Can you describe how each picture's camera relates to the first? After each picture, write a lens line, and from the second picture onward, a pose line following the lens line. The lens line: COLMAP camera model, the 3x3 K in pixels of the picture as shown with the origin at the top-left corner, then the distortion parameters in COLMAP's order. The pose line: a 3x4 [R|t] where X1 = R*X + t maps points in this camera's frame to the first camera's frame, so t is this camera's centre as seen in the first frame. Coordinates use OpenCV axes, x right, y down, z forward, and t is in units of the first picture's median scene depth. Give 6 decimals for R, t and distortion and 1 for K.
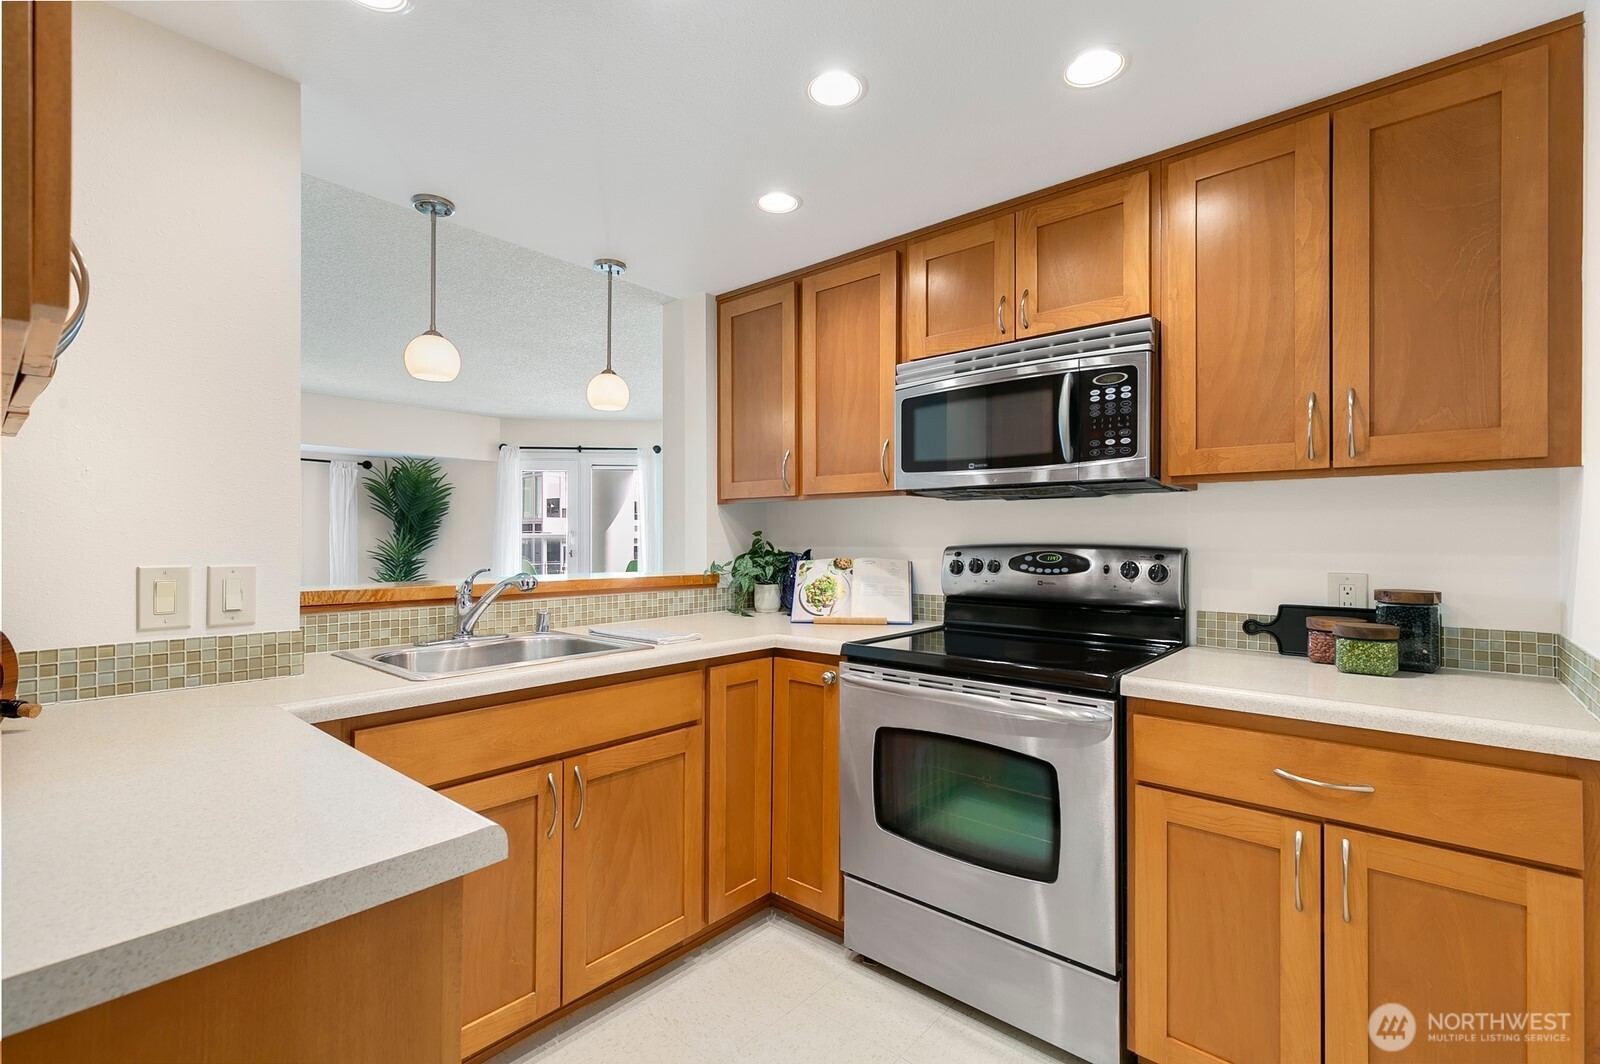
lens RADIAL K [[725.4, 0, 791.6], [0, 725.4, 538.5], [0, 0, 1]] dist [0.015035, -0.000817]
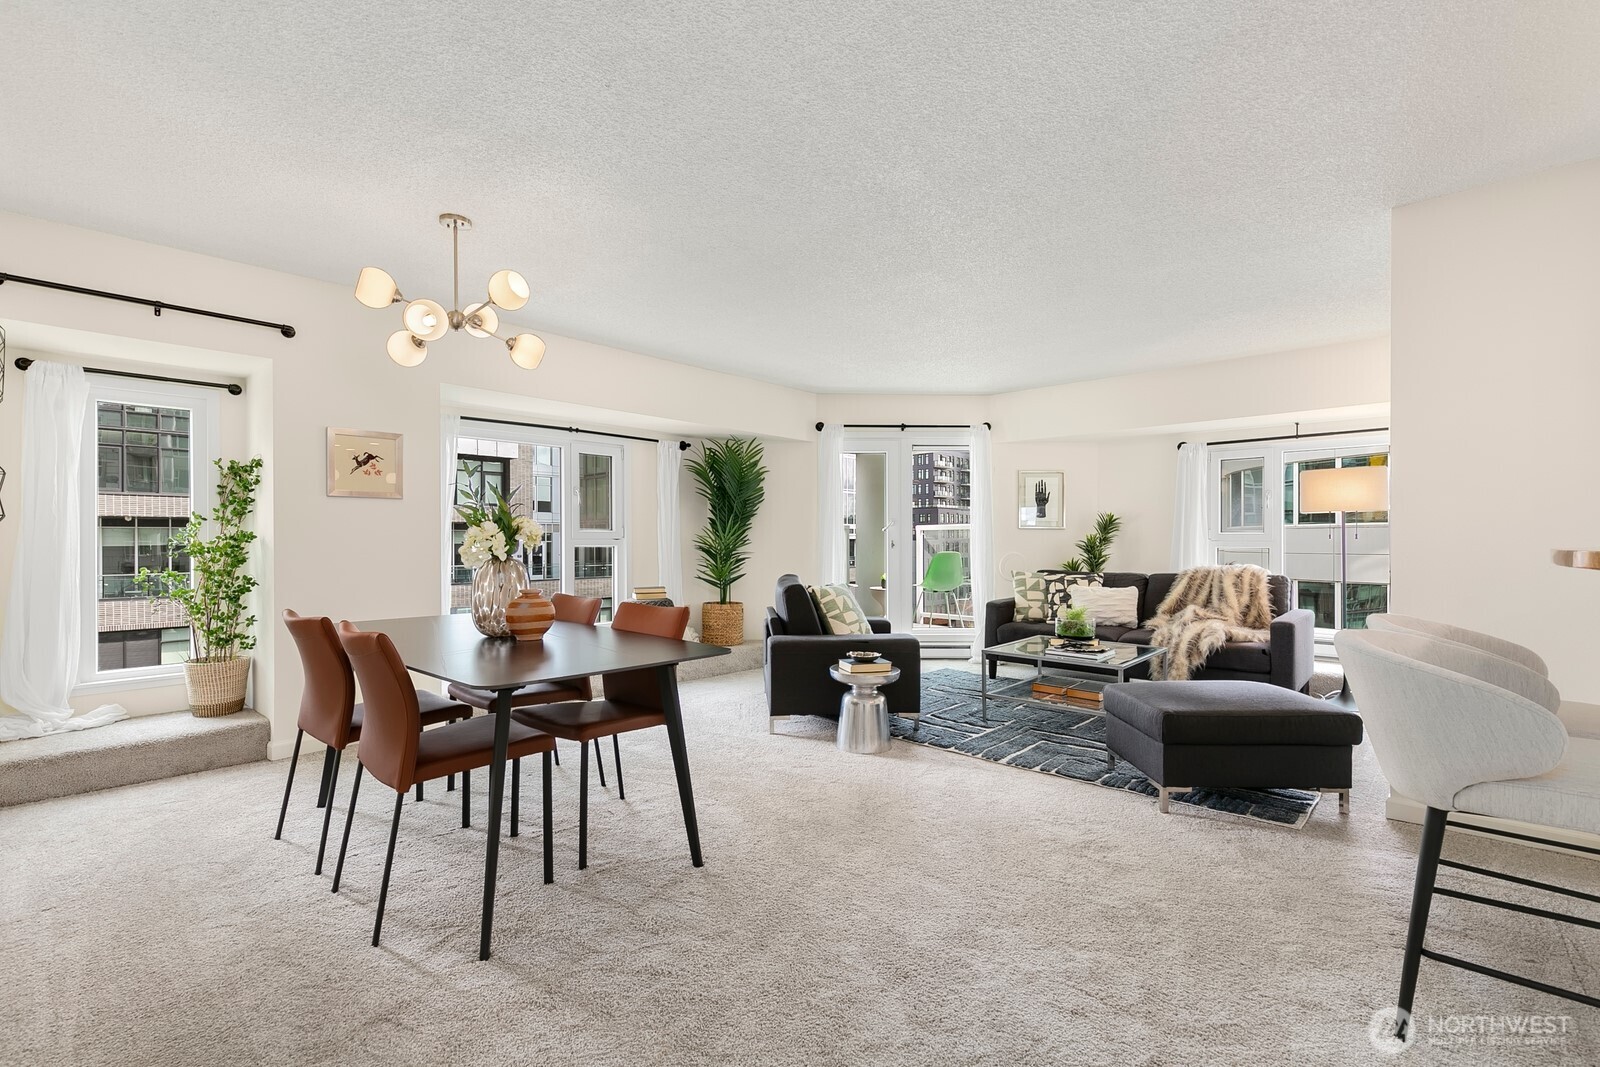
lens RADIAL K [[725.4, 0, 795.6], [0, 725.4, 541.0], [0, 0, 1]] dist [0.015035, -0.000817]
pose [[0.999564, -0.003856, -0.029262, -1.382175], [0.003876, 0.999992, 0.000618, 0.055260], [0.029260, -0.000731, 0.999572, 0.362579]]
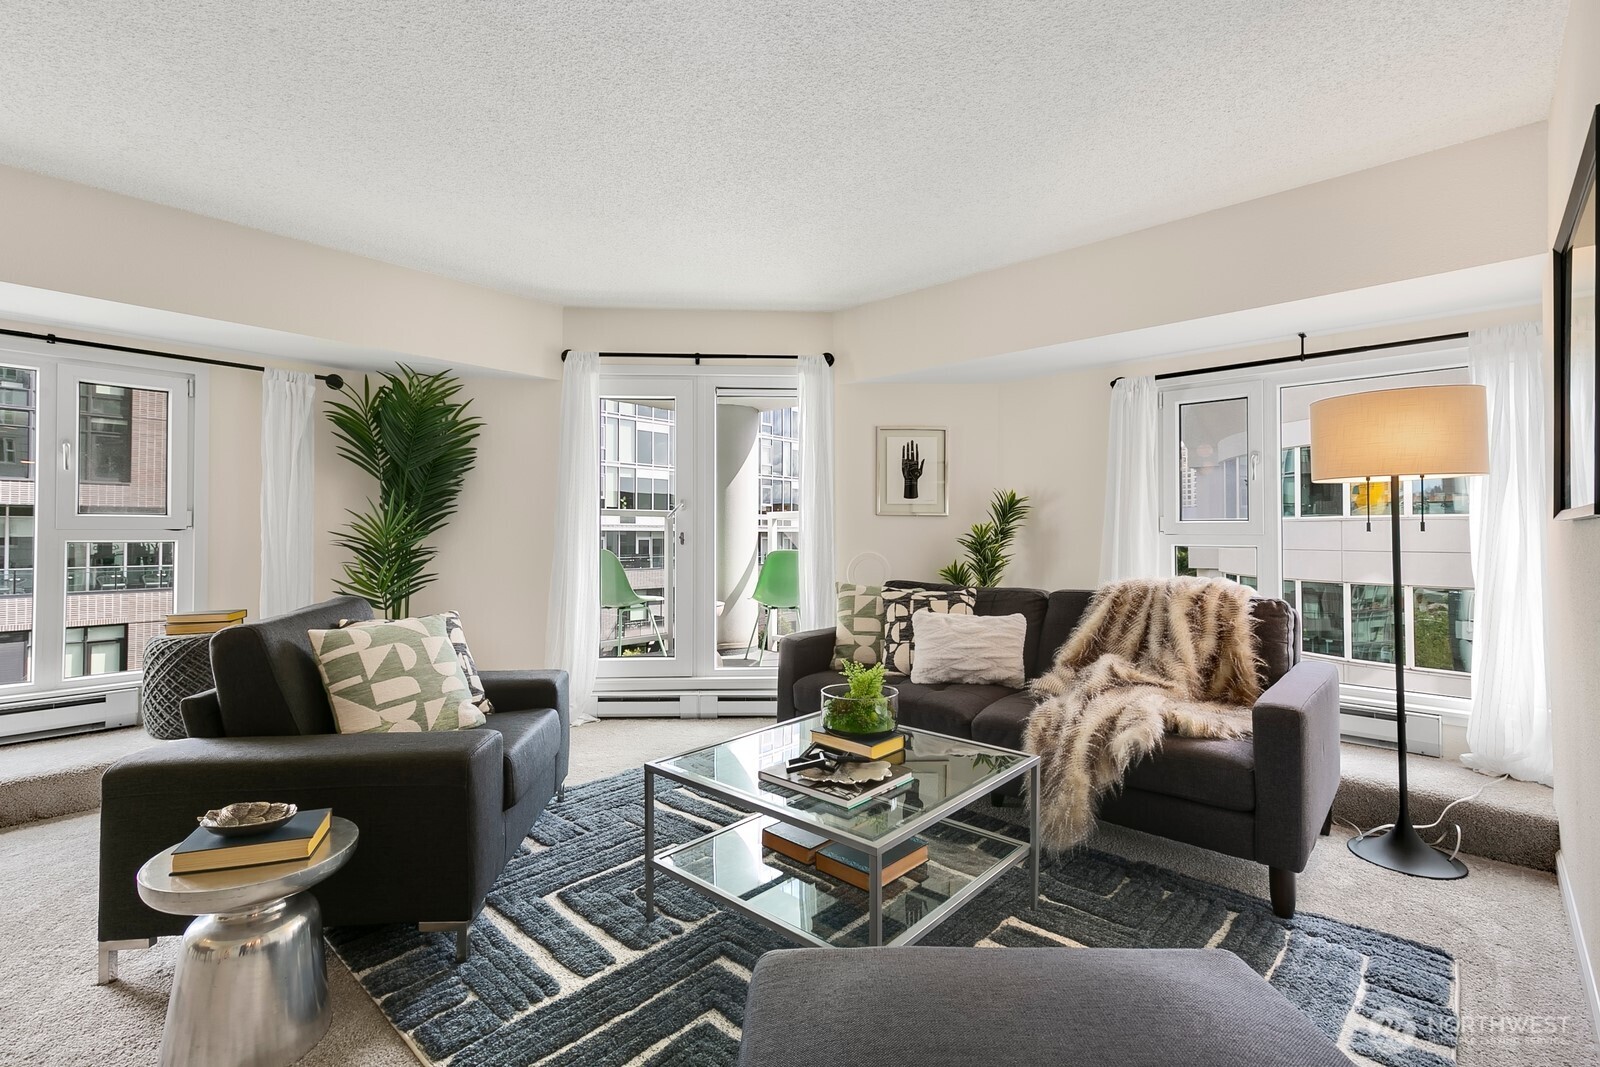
lens RADIAL K [[725.4, 0, 796.1], [0, 725.4, 521.7], [0, 0, 1]] dist [0.015035, -0.000817]
pose [[0.999600, -0.001480, -0.028247, -0.683955], [0.001019, 0.999866, -0.016337, 0.059265], [0.028268, 0.016301, 0.999467, 1.467215]]
